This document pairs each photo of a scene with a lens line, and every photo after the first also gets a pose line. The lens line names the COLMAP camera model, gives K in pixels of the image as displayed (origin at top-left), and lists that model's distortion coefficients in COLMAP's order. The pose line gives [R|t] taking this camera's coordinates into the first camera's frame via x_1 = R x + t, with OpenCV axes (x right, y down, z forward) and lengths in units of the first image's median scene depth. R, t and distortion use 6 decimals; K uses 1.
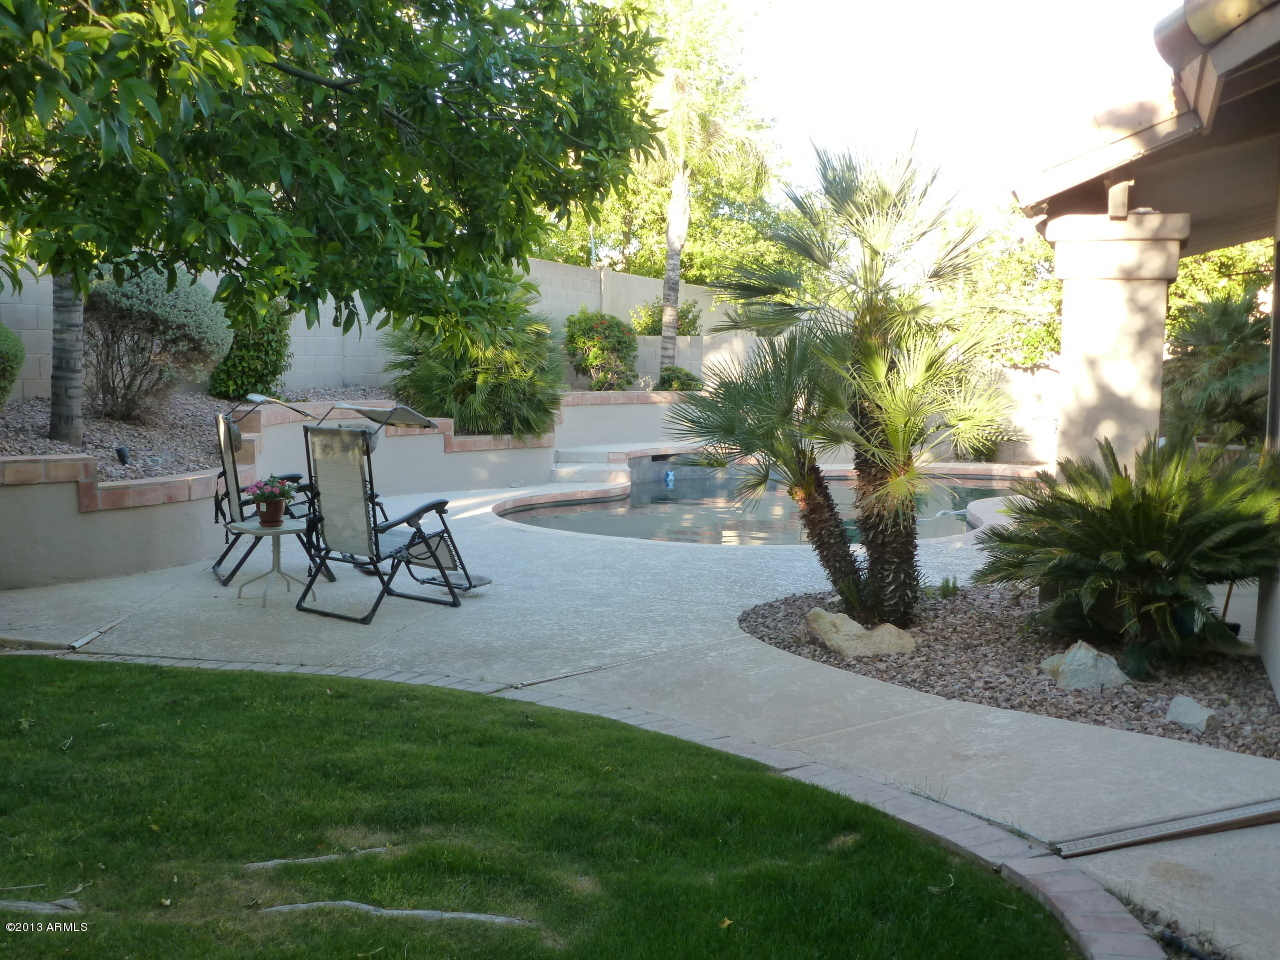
lens RADIAL K [[1353.0, 0, 640.0], [0, 1353.0, 480.0], [0, 0, 1]] dist [-0.053200, 0.007566]
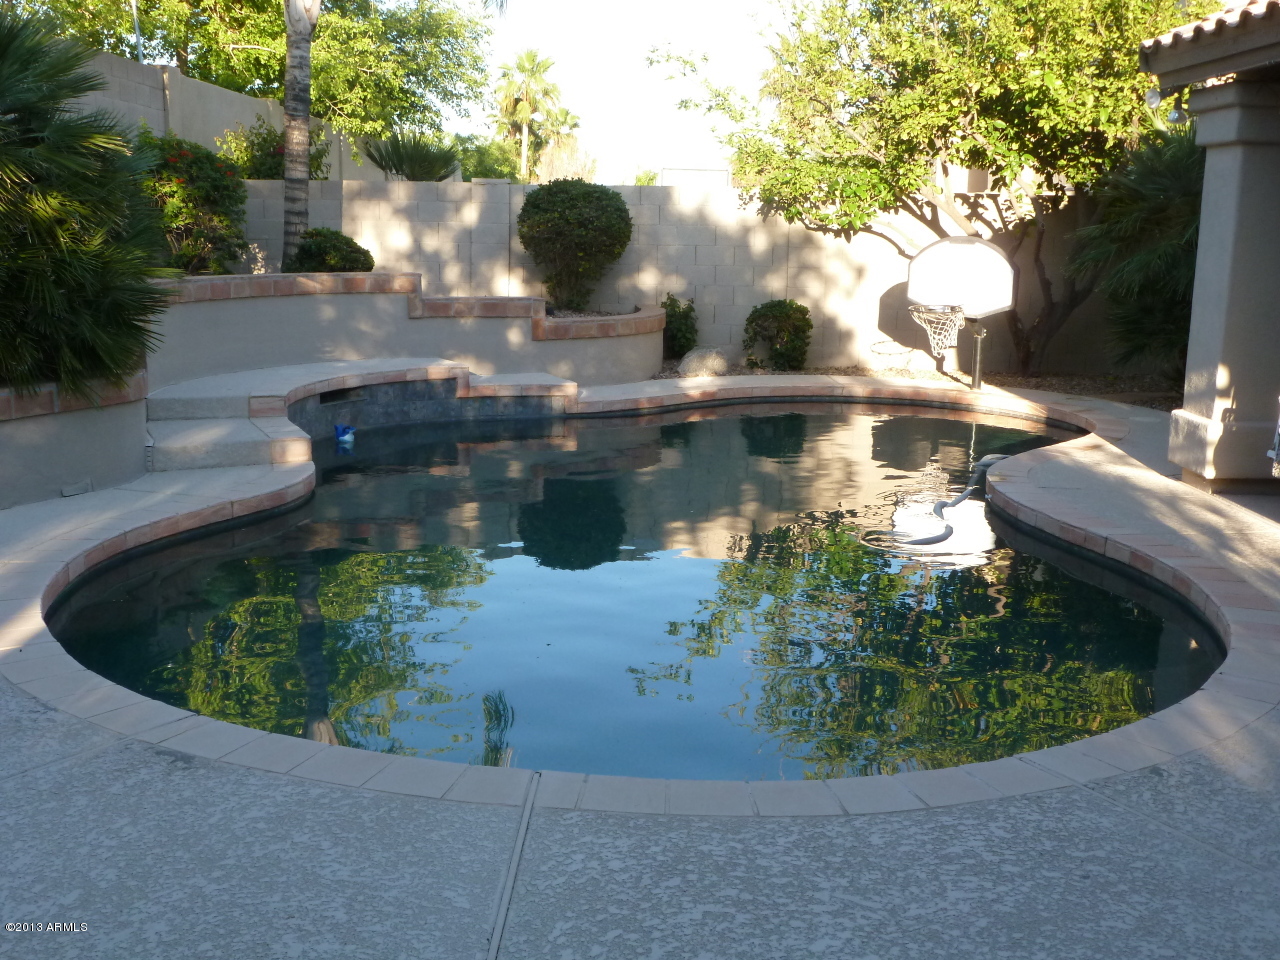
lens RADIAL K [[1353.0, 0, 640.0], [0, 1353.0, 480.0], [0, 0, 1]] dist [-0.053200, 0.007566]
pose [[0.938529, -0.062711, 0.339456, -0.057971], [0.028449, 0.994067, 0.104988, -0.037359], [-0.344026, -0.088877, 0.934744, 0.448542]]
